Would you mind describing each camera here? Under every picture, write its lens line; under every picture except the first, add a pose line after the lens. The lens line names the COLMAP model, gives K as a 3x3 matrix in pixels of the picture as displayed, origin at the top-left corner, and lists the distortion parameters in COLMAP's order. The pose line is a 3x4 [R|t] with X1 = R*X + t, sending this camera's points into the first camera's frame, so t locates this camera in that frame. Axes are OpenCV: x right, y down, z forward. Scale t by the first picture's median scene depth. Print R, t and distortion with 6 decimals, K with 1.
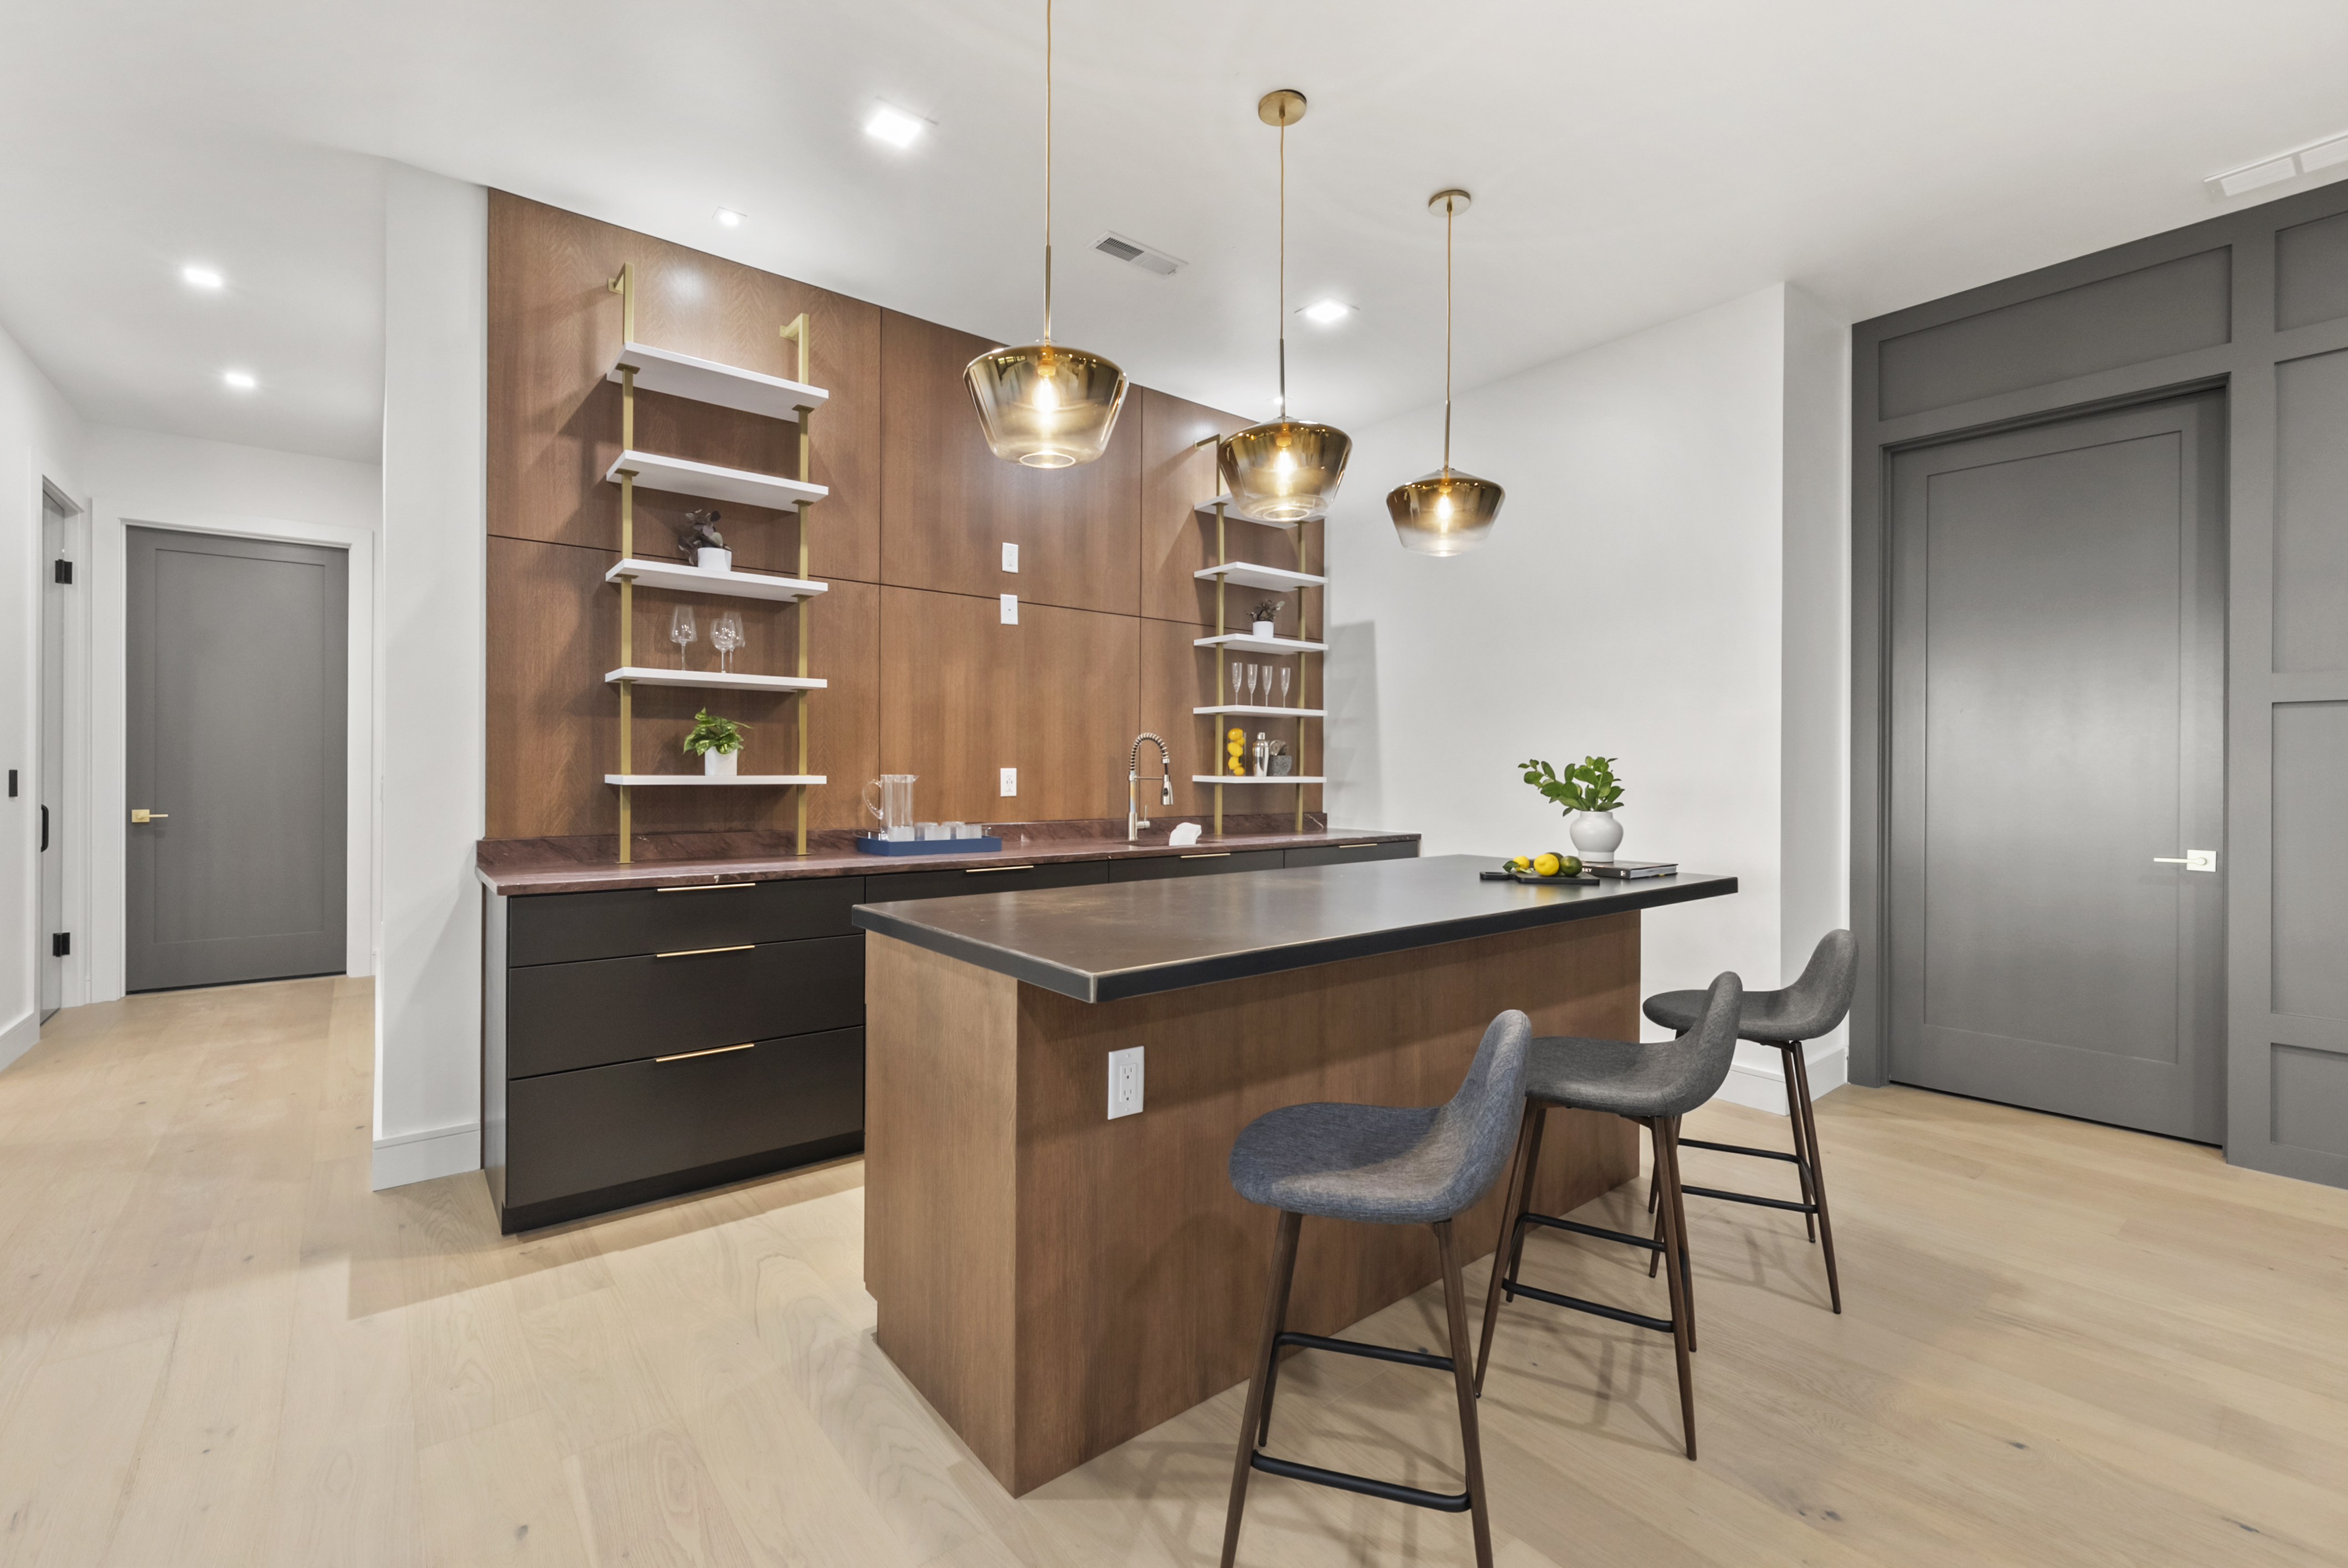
lens RADIAL K [[1001.7, 0, 1171.5], [0, 1001.7, 773.8], [0, 0, 1]] dist [0.000368, -0.000178]
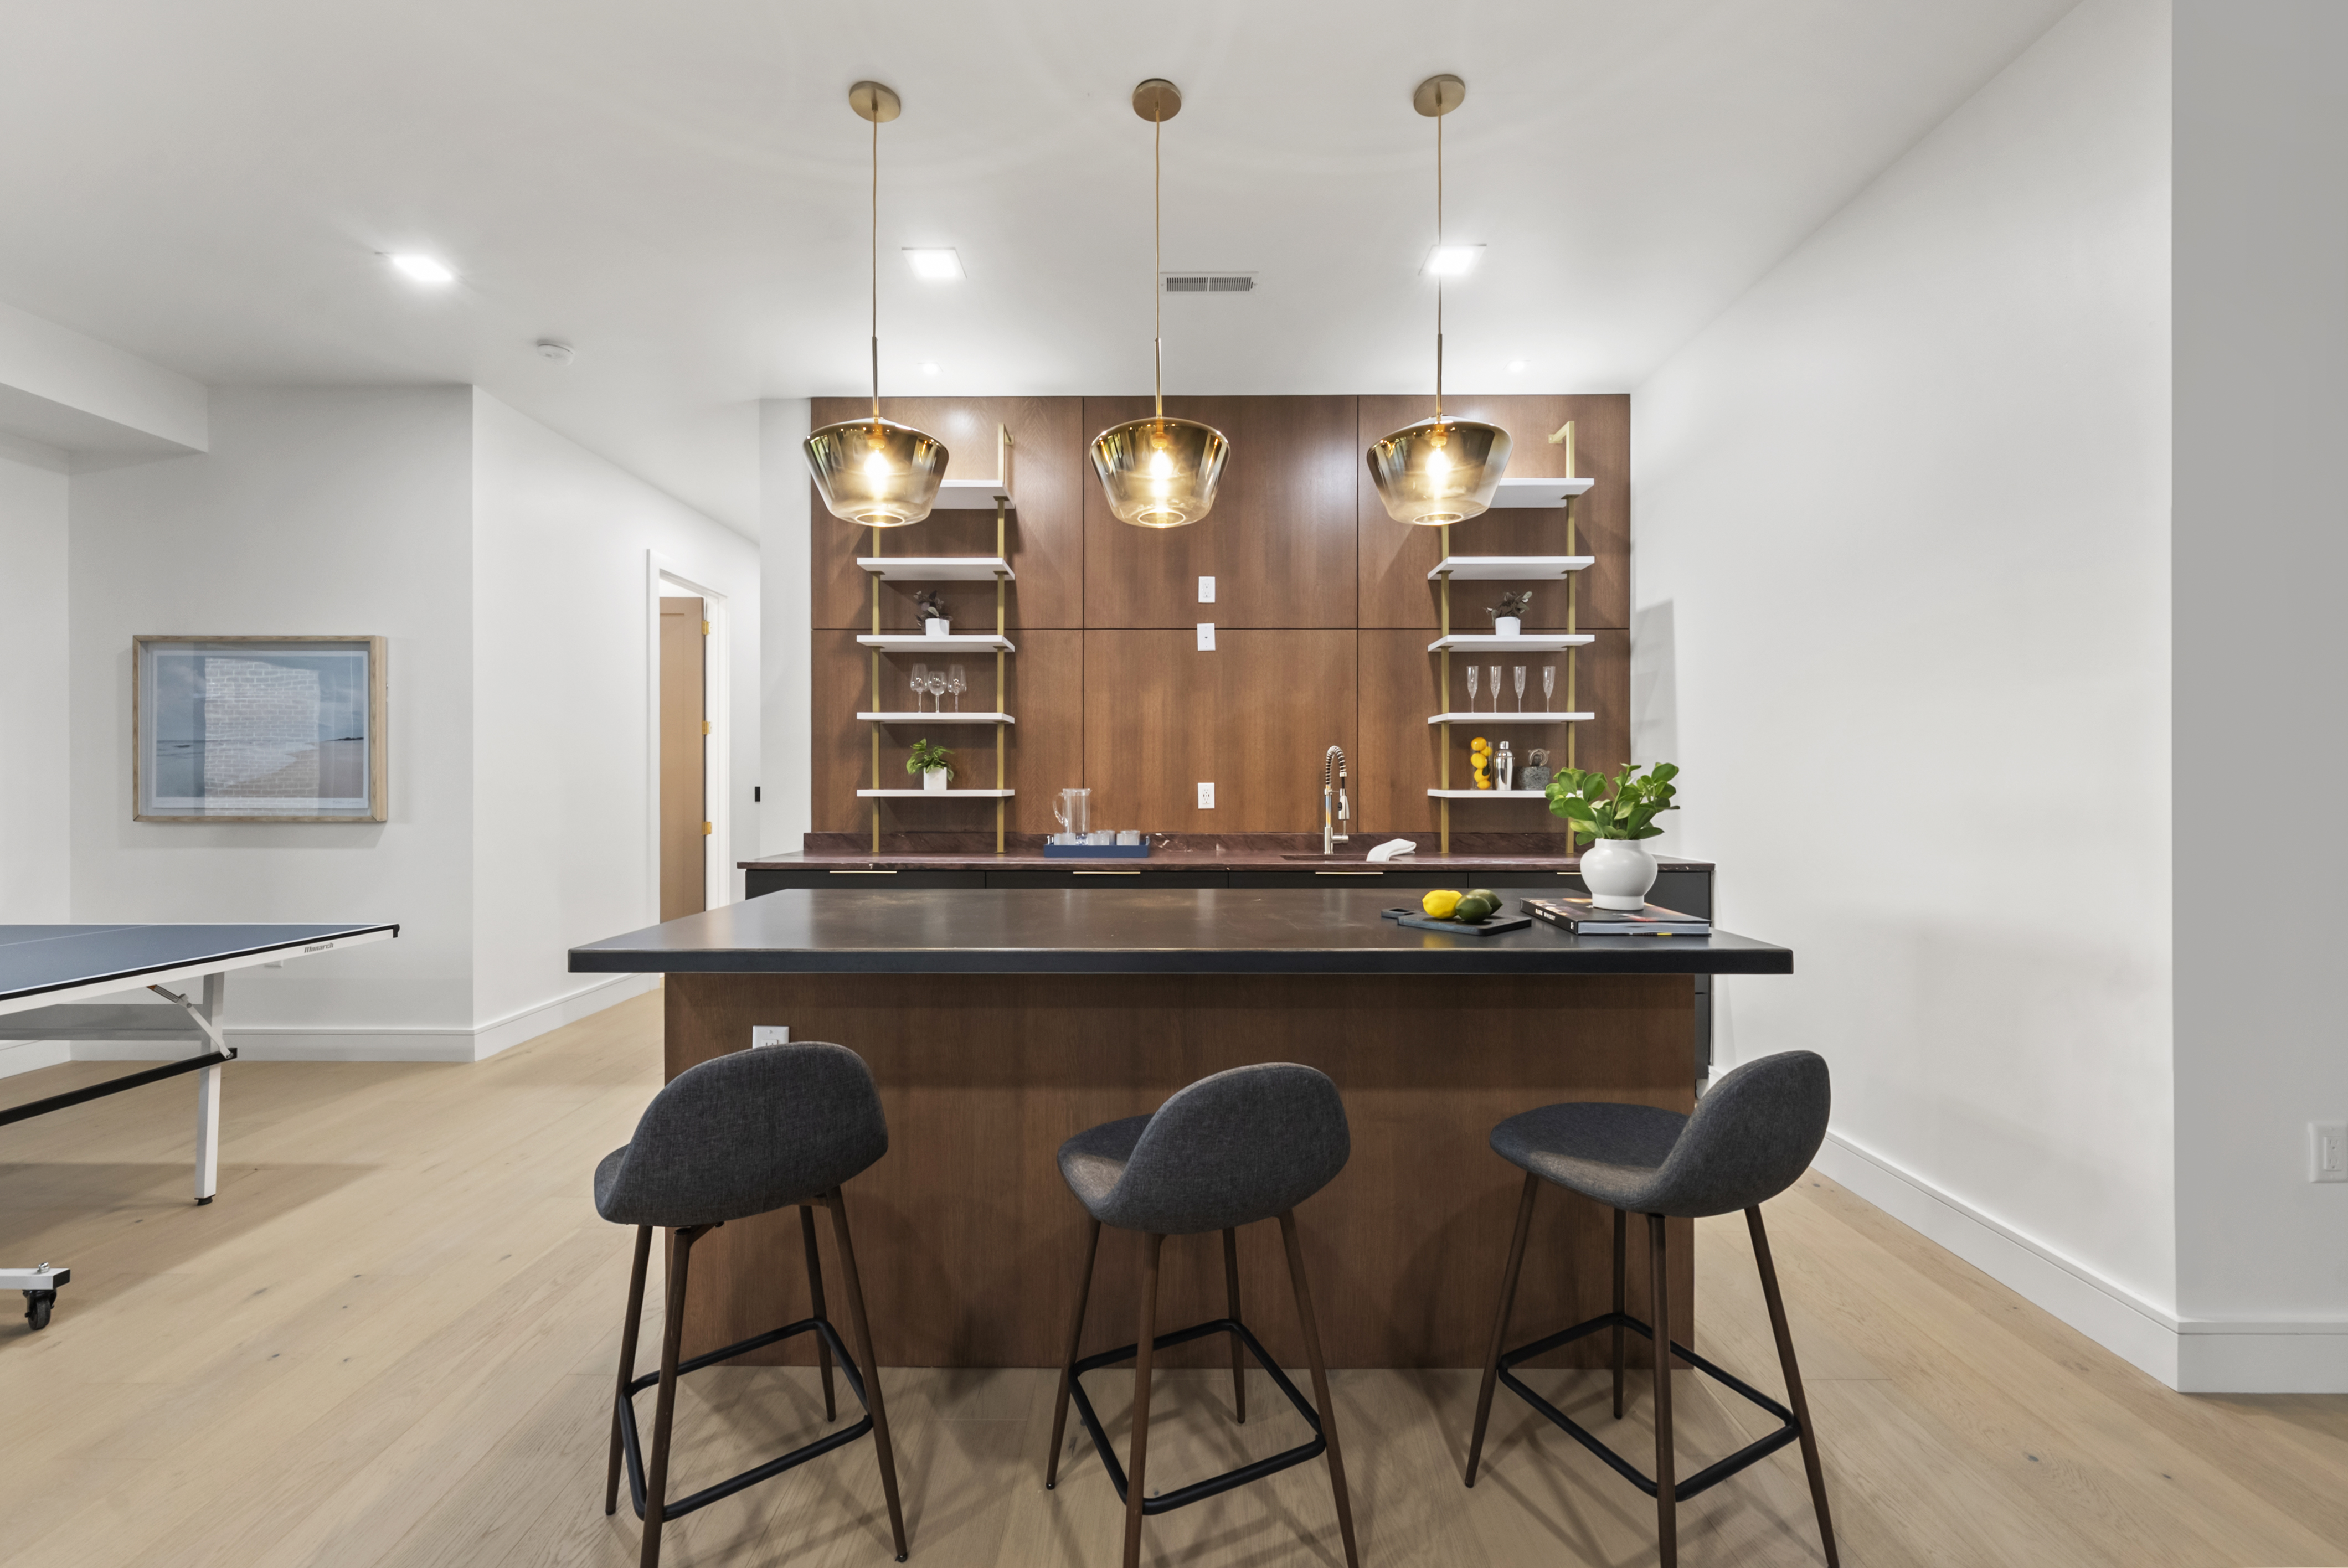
lens RADIAL K [[903.2, 0, 1164.5], [0, 903.2, 785.0], [0, 0, 1]] dist [-0.002054, -0.000101]
pose [[0.773244, -0.003780, -0.634097, 0.514166], [0.002022, 0.999992, -0.003495, 0.000186], [0.634105, 0.001420, 0.773245, 0.255203]]
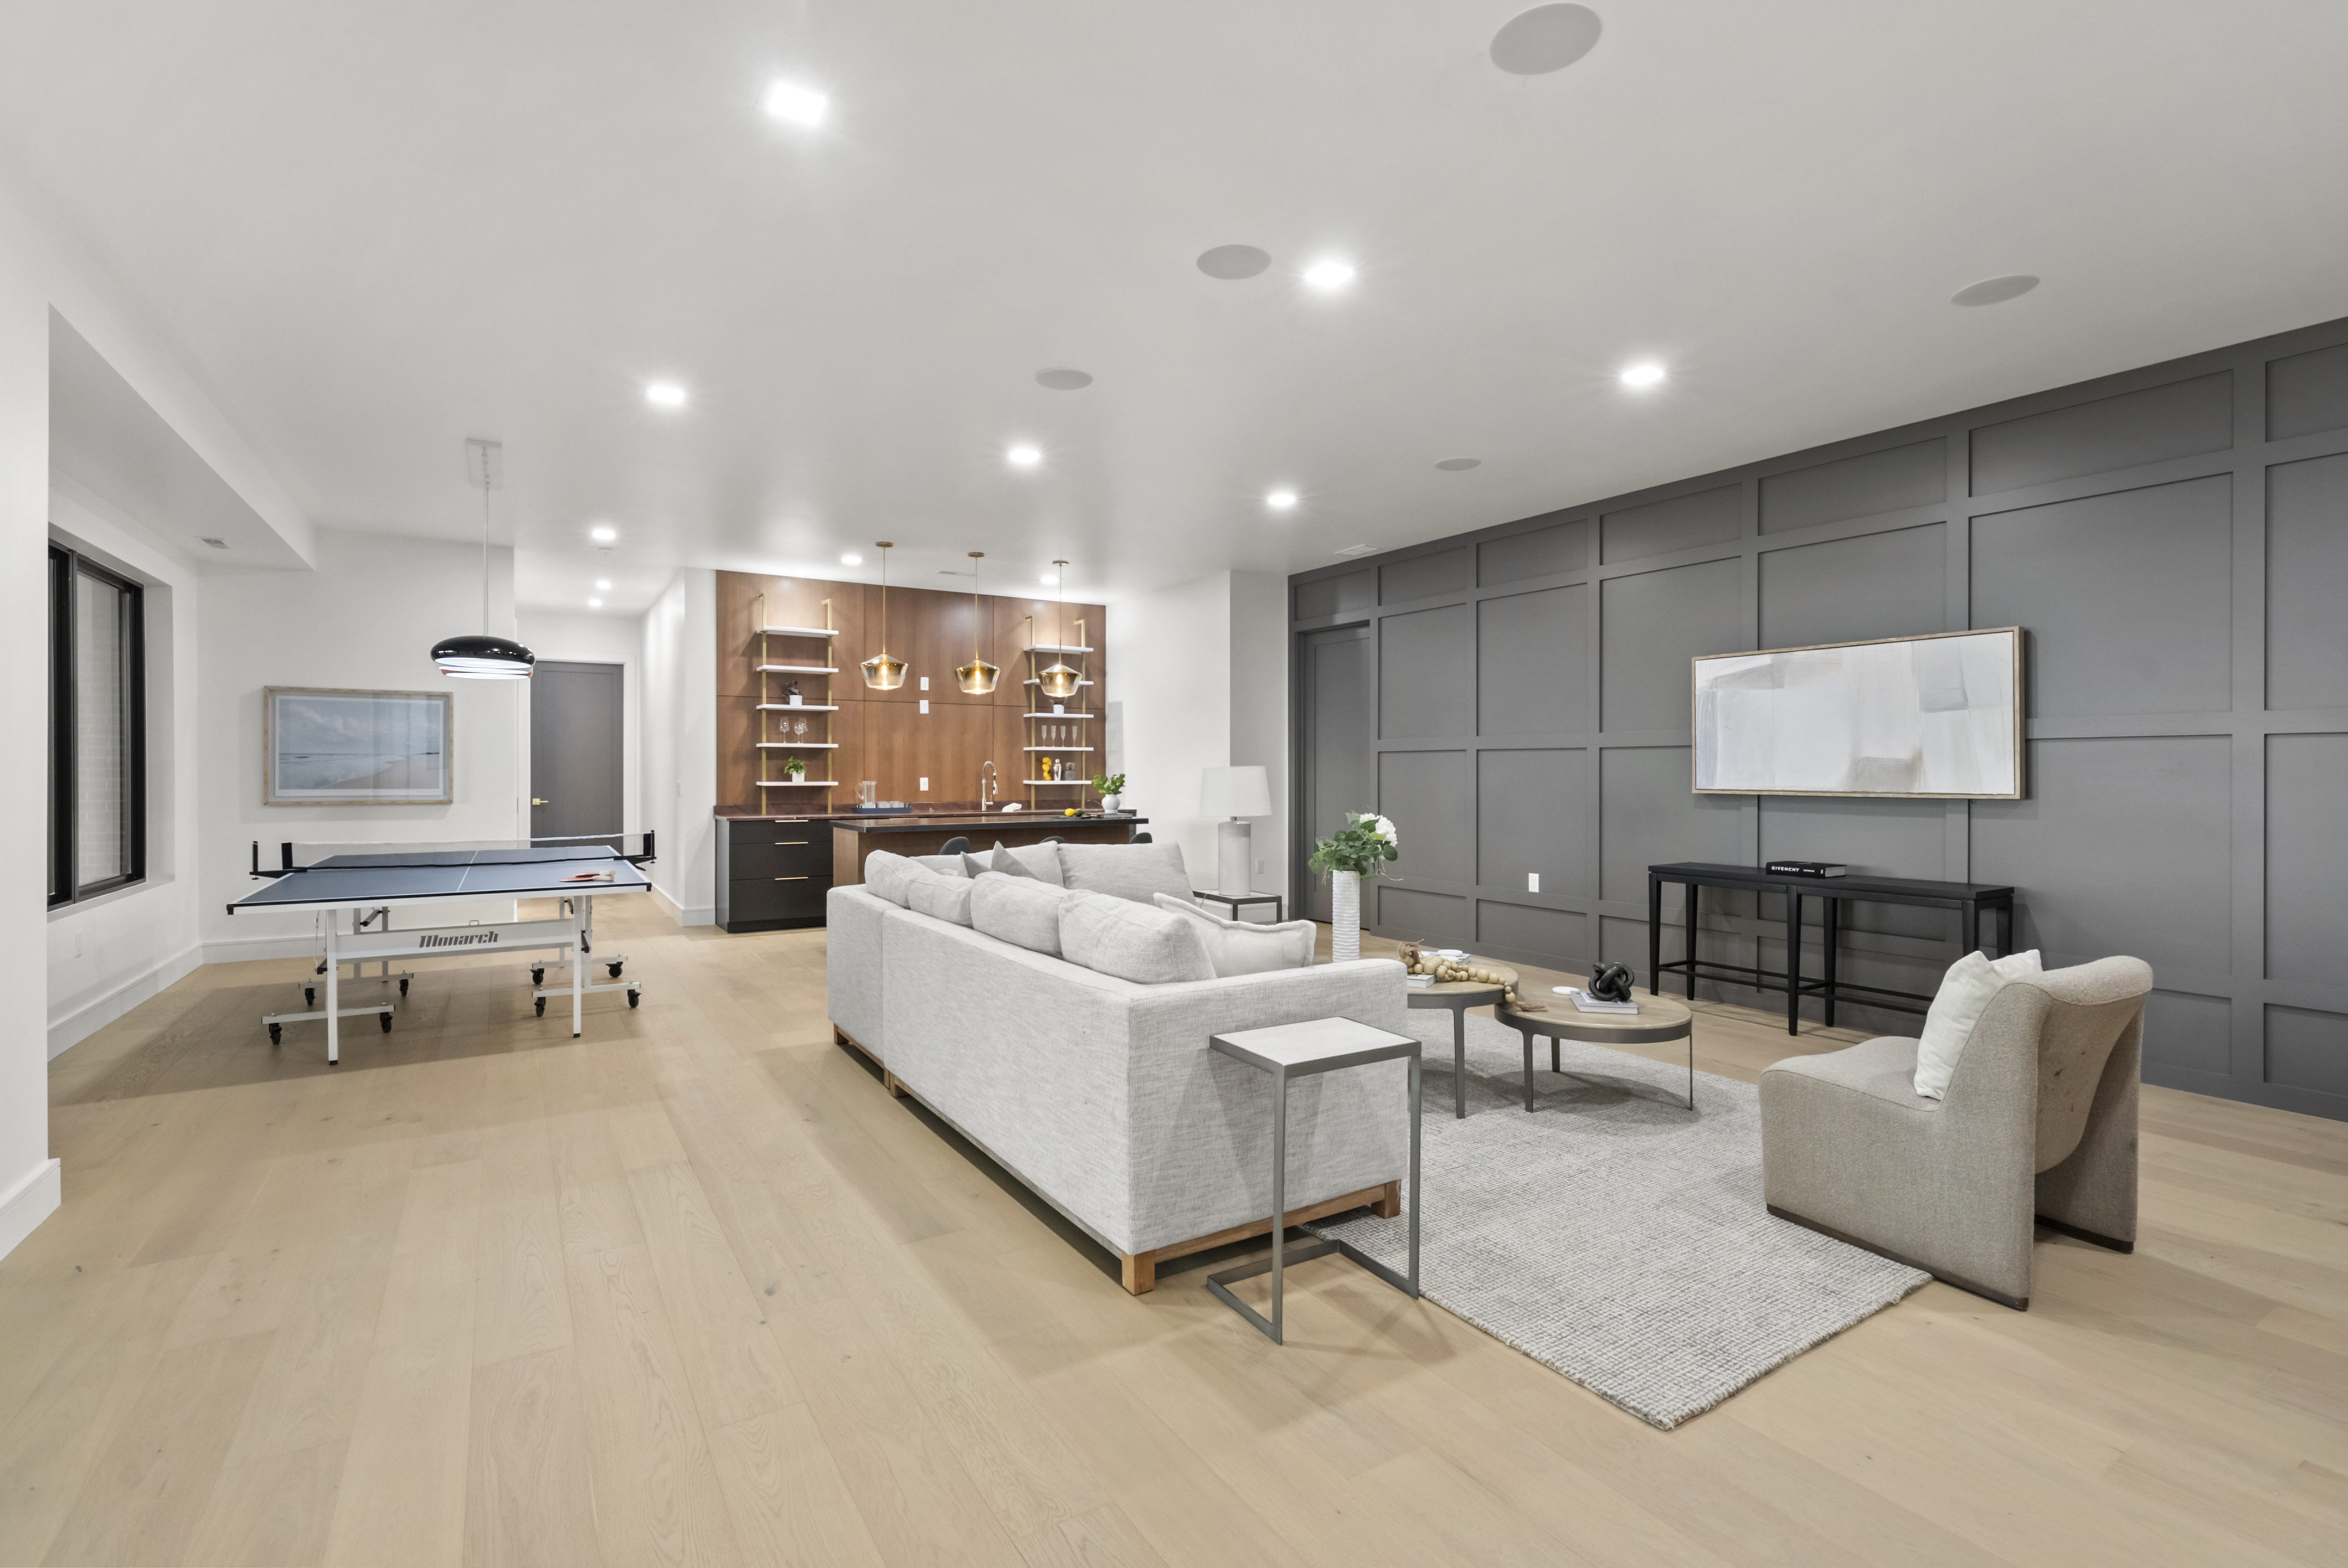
lens RADIAL K [[1070.8, 0, 1171.6], [0, 1070.8, 772.4], [0, 0, 1]] dist [0.004279, -0.000405]
pose [[0.992694, -0.004207, -0.120589, 0.814541], [0.004070, 0.999991, -0.001383, -0.015010], [0.120594, 0.000883, 0.992702, -1.580889]]
